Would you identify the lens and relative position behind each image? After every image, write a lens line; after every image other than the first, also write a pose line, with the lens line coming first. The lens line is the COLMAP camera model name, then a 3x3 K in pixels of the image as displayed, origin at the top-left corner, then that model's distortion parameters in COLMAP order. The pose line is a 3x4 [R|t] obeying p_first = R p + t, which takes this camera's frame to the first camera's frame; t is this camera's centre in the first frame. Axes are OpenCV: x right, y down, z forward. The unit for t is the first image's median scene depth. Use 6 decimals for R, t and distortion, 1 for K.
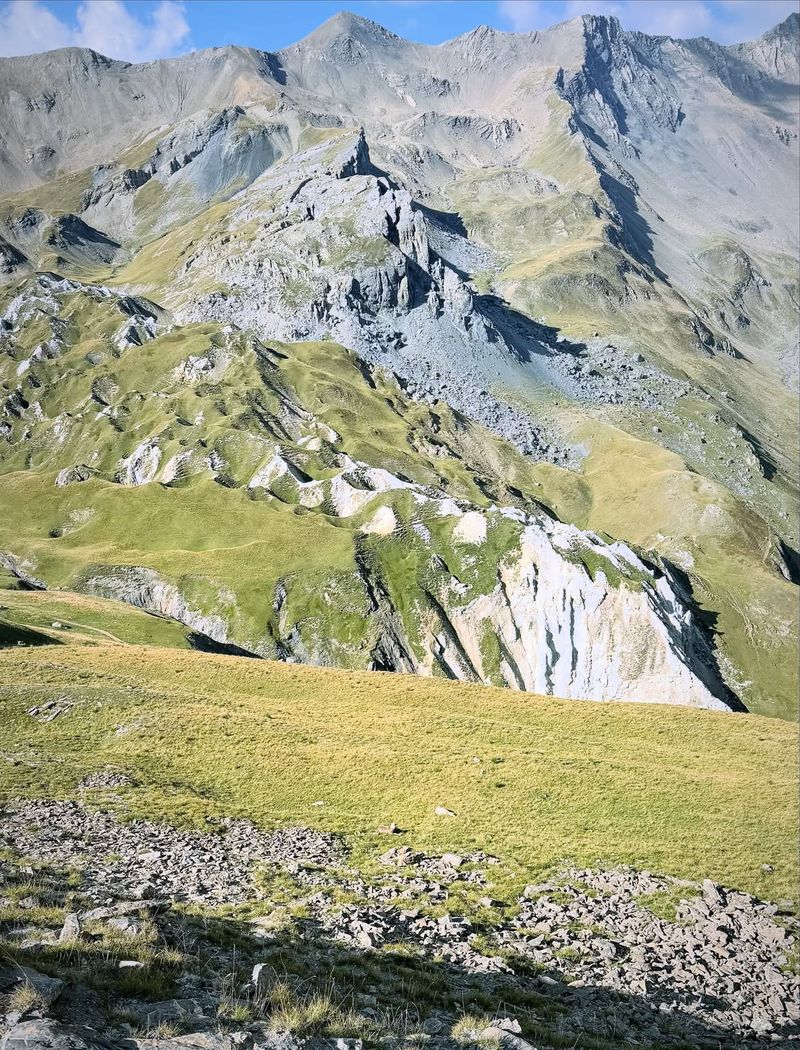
lens RADIAL K [[1197.7, 0, 400.0], [0, 1197.7, 525.0], [0, 0, 1]] dist [0.023108, 0.008504]
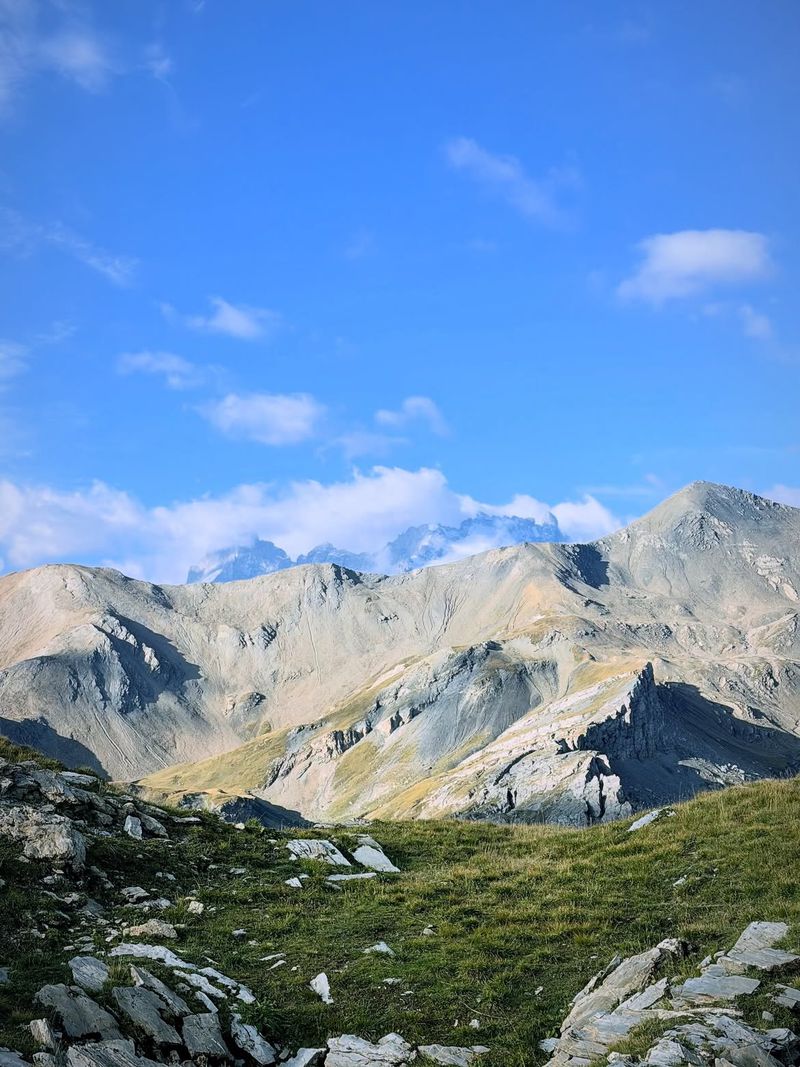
lens RADIAL K [[1305.9, 0, 400.0], [0, 1305.9, 533.5], [0, 0, 1]] dist [0.009555, -0.022971]
pose [[0.995789, -0.028416, -0.087155, -0.118722], [-0.015114, 0.886840, -0.461830, -0.009497], [0.090416, 0.461203, 0.882676, 0.195318]]
